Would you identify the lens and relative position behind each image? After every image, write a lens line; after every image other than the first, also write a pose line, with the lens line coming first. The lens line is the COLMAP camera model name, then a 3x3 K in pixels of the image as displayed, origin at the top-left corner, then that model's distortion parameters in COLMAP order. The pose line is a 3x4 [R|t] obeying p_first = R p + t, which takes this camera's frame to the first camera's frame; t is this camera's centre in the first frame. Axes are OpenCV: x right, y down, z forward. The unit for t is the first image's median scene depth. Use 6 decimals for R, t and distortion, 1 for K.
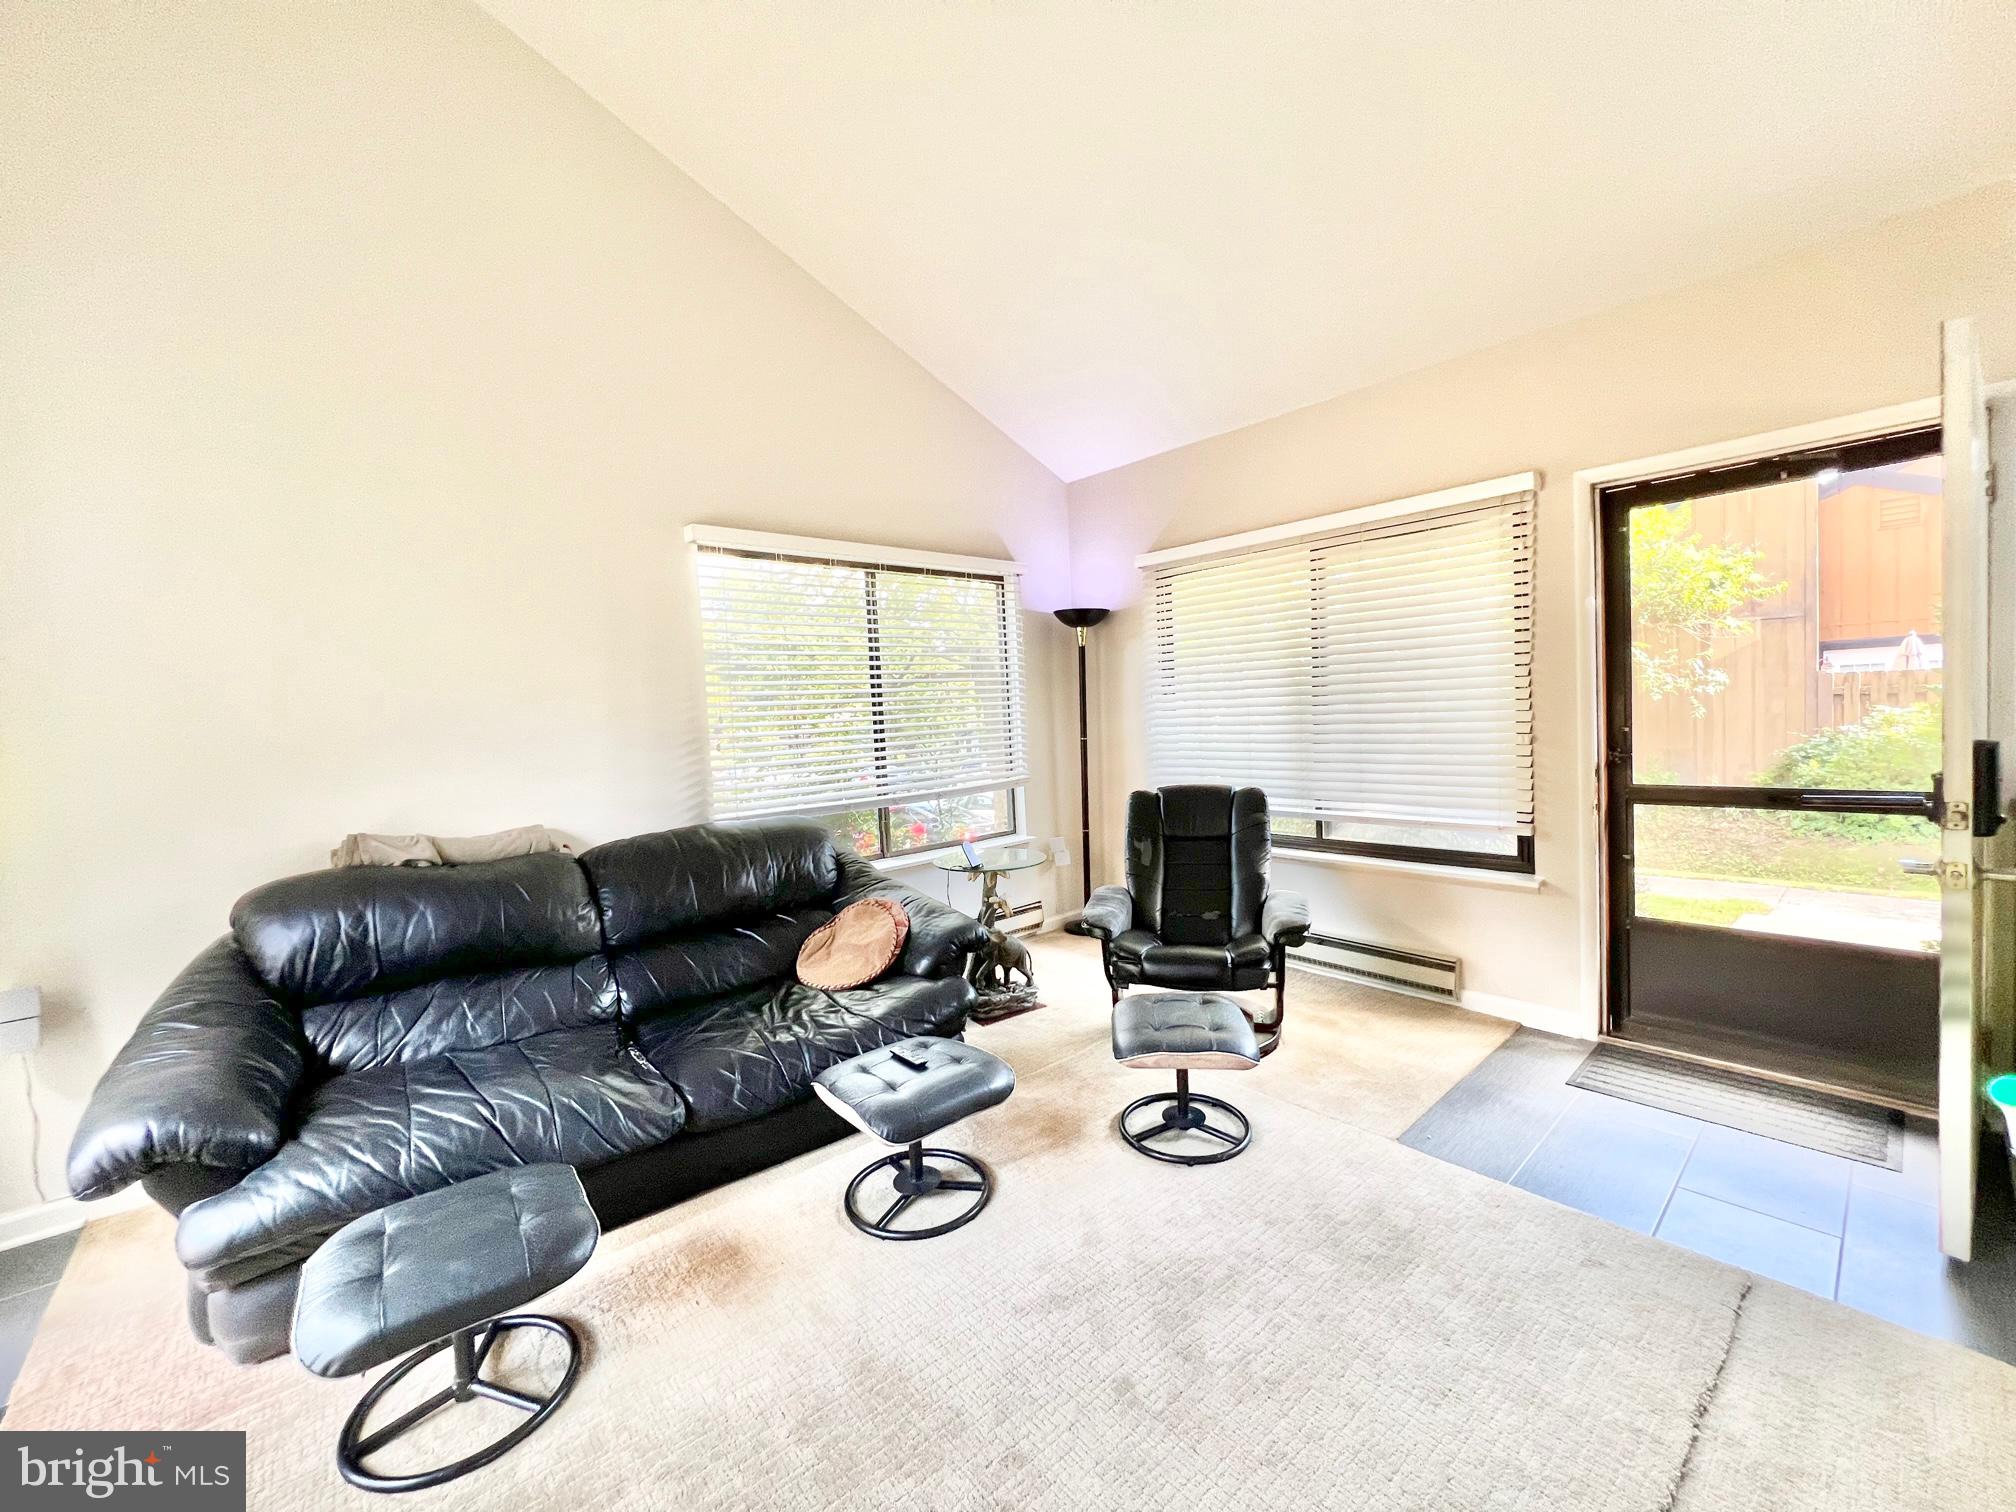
lens RADIAL K [[804.2, 0, 1008.0], [0, 804.2, 756.0], [0, 0, 1]] dist [0.002199, -0.000066]
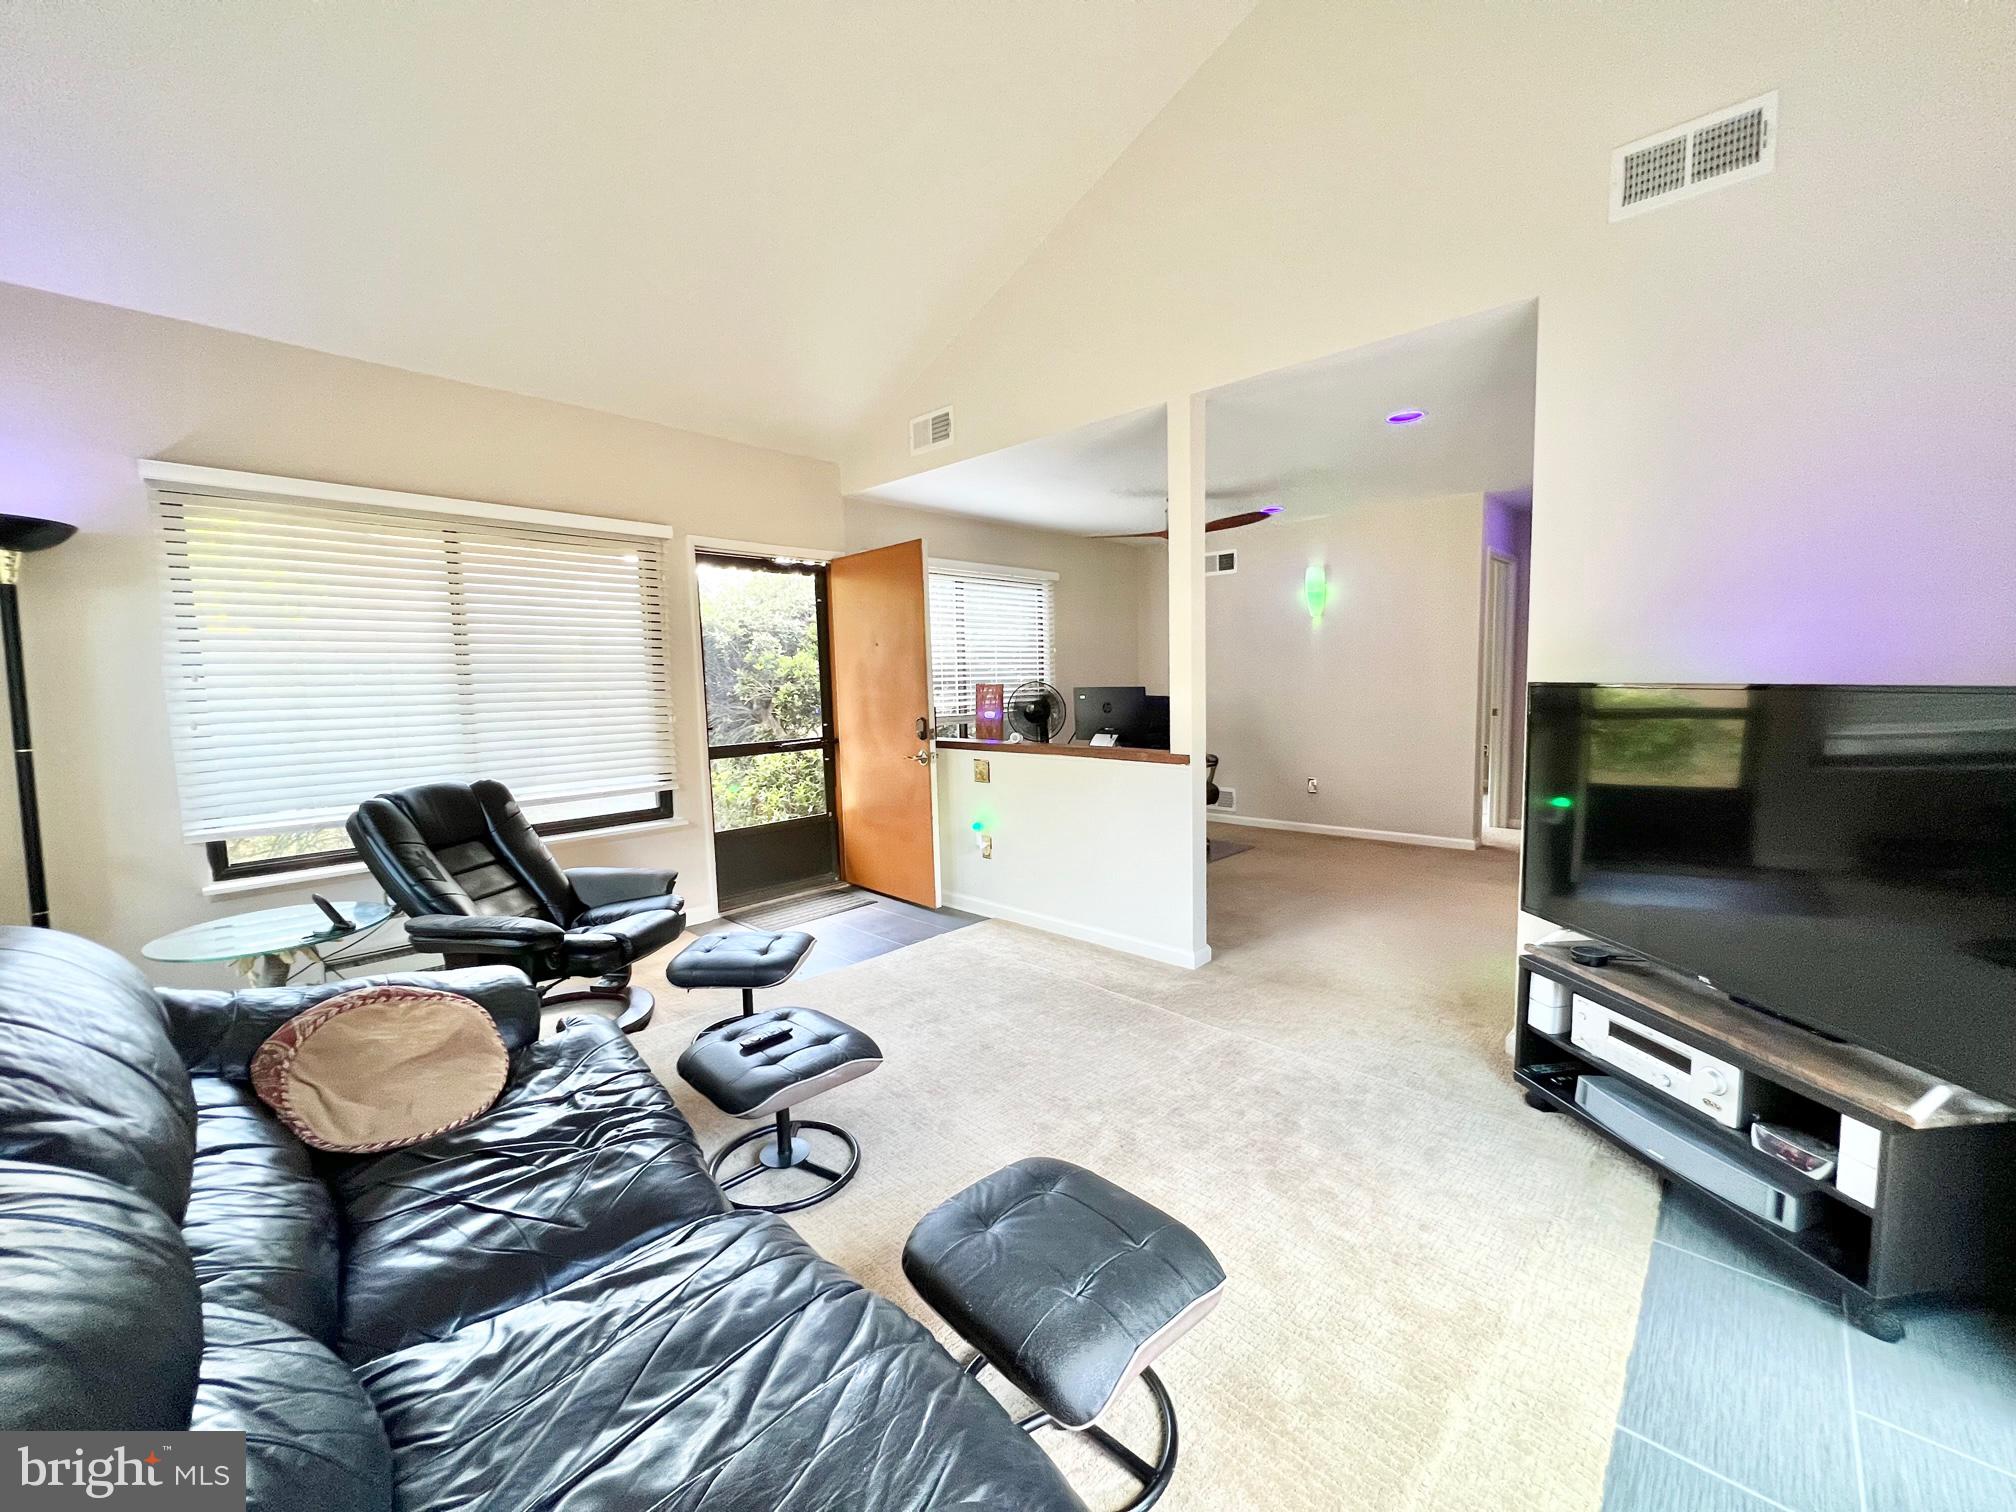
lens RADIAL K [[804.2, 0, 1008.0], [0, 804.2, 756.0], [0, 0, 1]] dist [0.002199, -0.000066]
pose [[-0.098122, -0.055967, 0.993599, -0.656036], [0.074503, 0.995202, 0.063415, -0.003581], [-0.992382, 0.080248, -0.093482, 0.466158]]
